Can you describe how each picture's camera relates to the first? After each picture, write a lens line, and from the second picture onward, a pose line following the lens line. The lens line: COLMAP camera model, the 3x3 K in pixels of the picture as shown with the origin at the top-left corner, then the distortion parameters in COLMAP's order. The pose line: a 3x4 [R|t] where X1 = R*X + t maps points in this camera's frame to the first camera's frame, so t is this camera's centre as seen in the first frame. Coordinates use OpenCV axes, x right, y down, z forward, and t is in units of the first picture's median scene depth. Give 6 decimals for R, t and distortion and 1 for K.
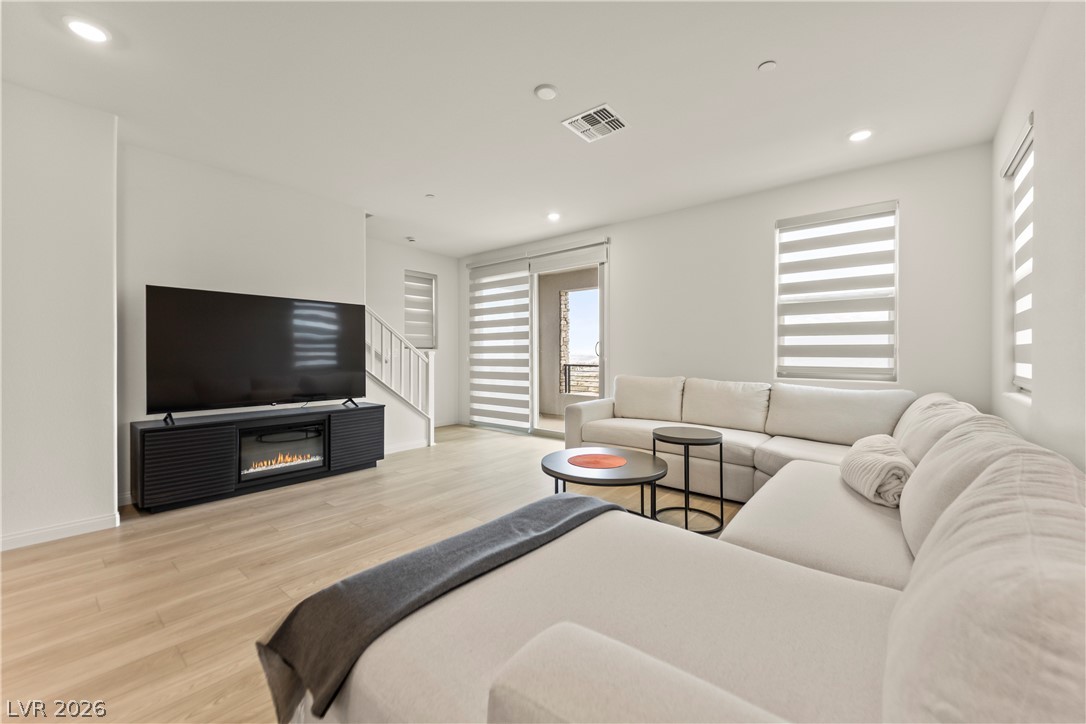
lens RADIAL K [[432.1, 0, 544.2], [0, 432.1, 354.4], [0, 0, 1]] dist [0.027183, -0.015944]
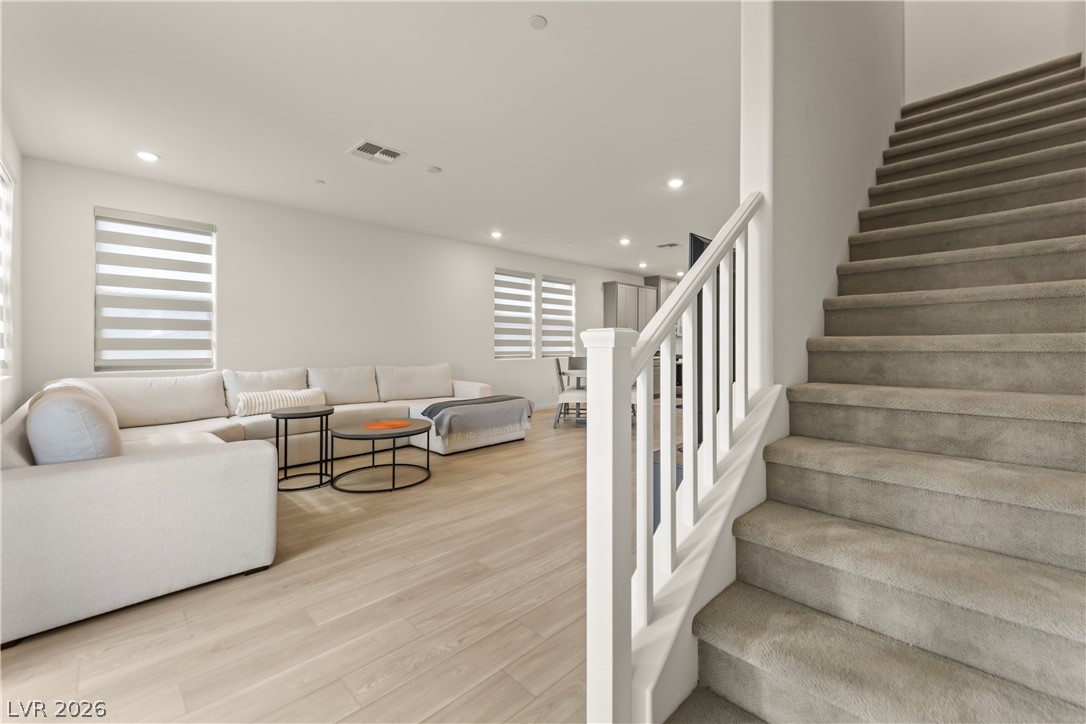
lens RADIAL K [[446.2, 0, 555.4], [0, 446.2, 347.8], [0, 0, 1]] dist [0.014554, -0.012471]
pose [[-0.997053, -0.001876, 0.076696, -0.344290], [-0.001484, 0.999986, 0.005160, 0.000421], [-0.076705, 0.005031, -0.997041, 1.615588]]
